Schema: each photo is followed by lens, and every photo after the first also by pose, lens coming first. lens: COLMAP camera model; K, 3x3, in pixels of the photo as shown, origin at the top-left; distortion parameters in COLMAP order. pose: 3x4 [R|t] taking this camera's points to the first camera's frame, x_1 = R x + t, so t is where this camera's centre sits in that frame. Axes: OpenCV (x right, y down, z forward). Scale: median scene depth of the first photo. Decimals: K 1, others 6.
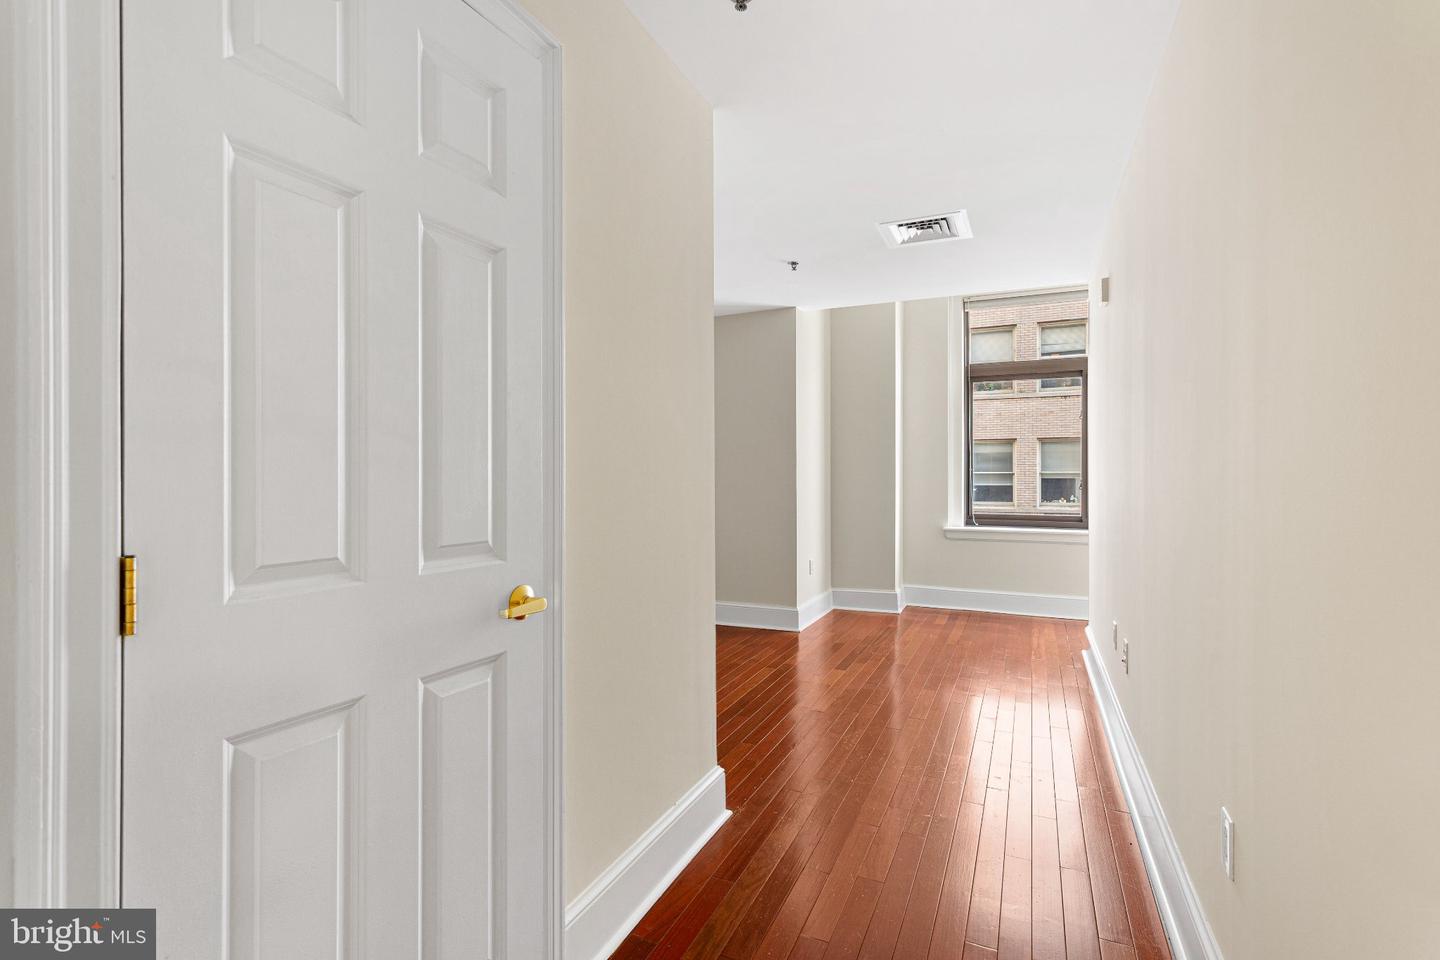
lens RADIAL K [[673.8, 0, 722.1], [0, 673.8, 477.9], [0, 0, 1]] dist [0.005552, 0.000706]
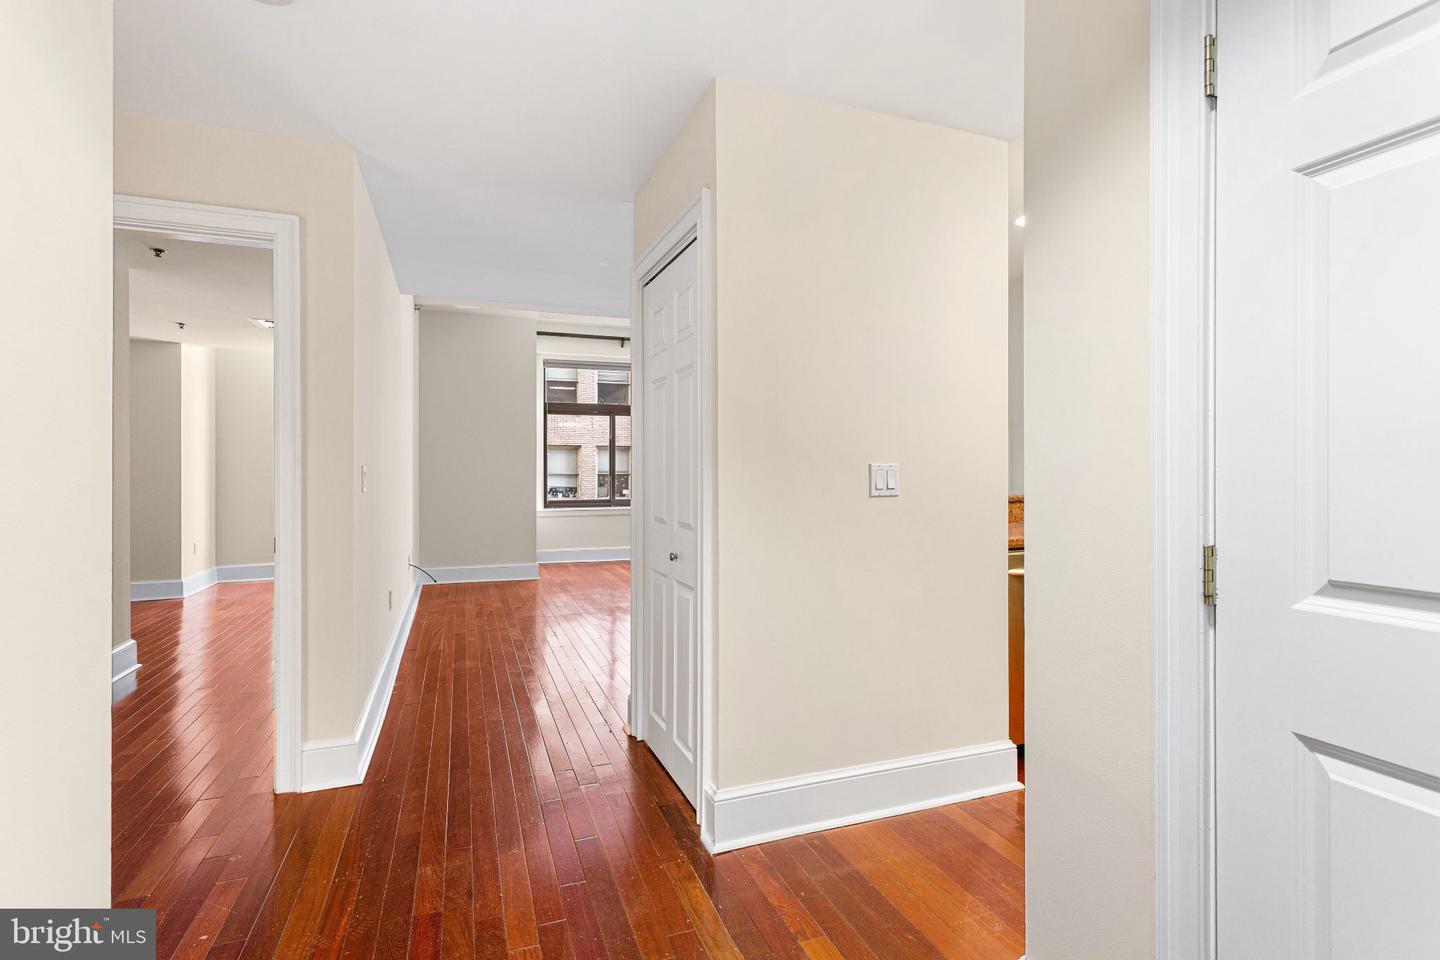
lens RADIAL K [[673.8, 0, 726.3], [0, 673.8, 478.8], [0, 0, 1]] dist [0.005552, 0.000706]
pose [[0.698912, 0.001273, 0.715207, -0.087945], [-0.002760, 0.999996, 0.000918, -0.006587], [-0.715202, -0.002615, 0.698912, -0.659511]]
